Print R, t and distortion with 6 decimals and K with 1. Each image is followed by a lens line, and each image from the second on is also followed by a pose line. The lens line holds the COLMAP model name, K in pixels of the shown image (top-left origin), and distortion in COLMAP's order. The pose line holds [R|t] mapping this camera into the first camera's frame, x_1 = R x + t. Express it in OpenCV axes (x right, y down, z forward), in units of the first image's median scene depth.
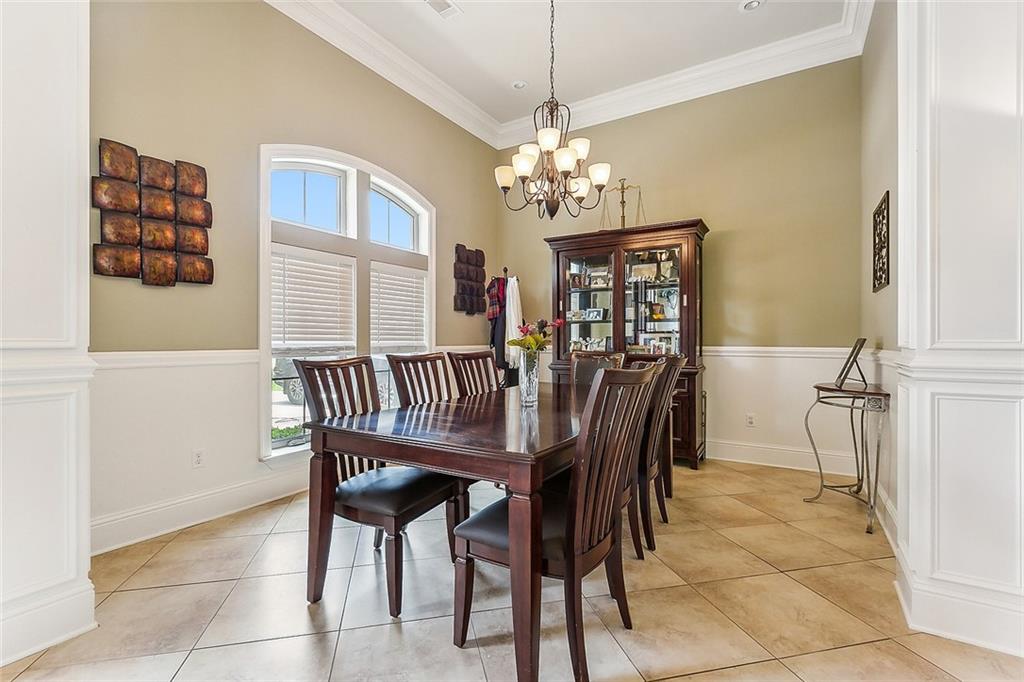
lens RADIAL K [[460.8, 0, 511.8], [0, 460.8, 342.2], [0, 0, 1]] dist [0.001537, 0.000281]
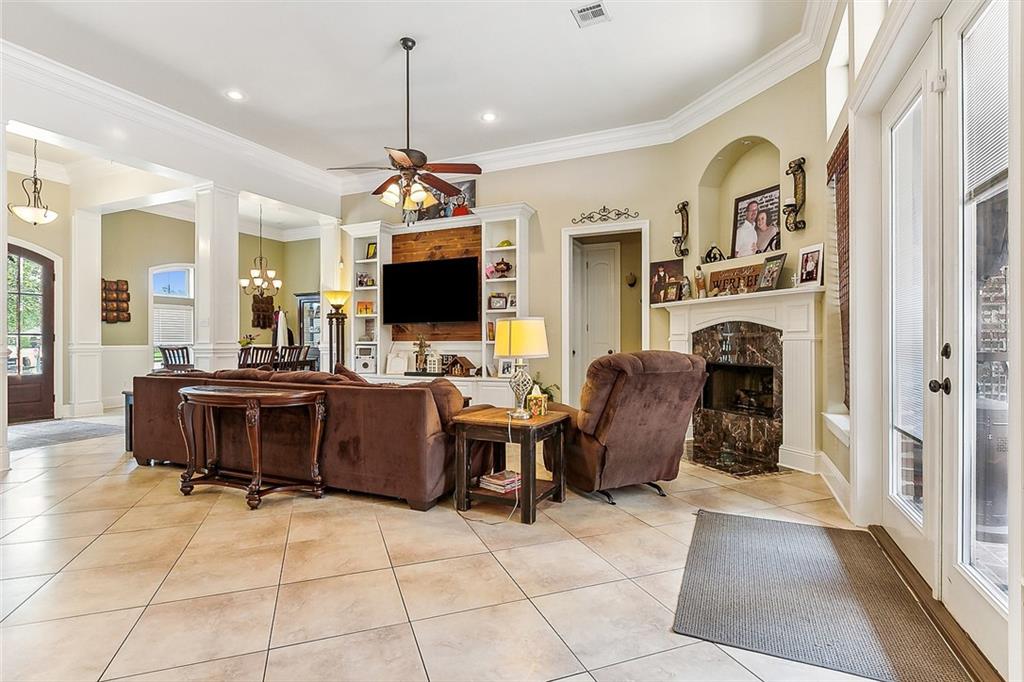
lens RADIAL K [[495.6, 0, 515.5], [0, 495.6, 341.6], [0, 0, 1]] dist [0.000507, -0.000196]
pose [[0.990139, -0.004964, 0.140001, 1.230445], [0.005485, 0.999979, -0.003336, 0.016832], [-0.139981, 0.004071, 0.990146, -2.282297]]
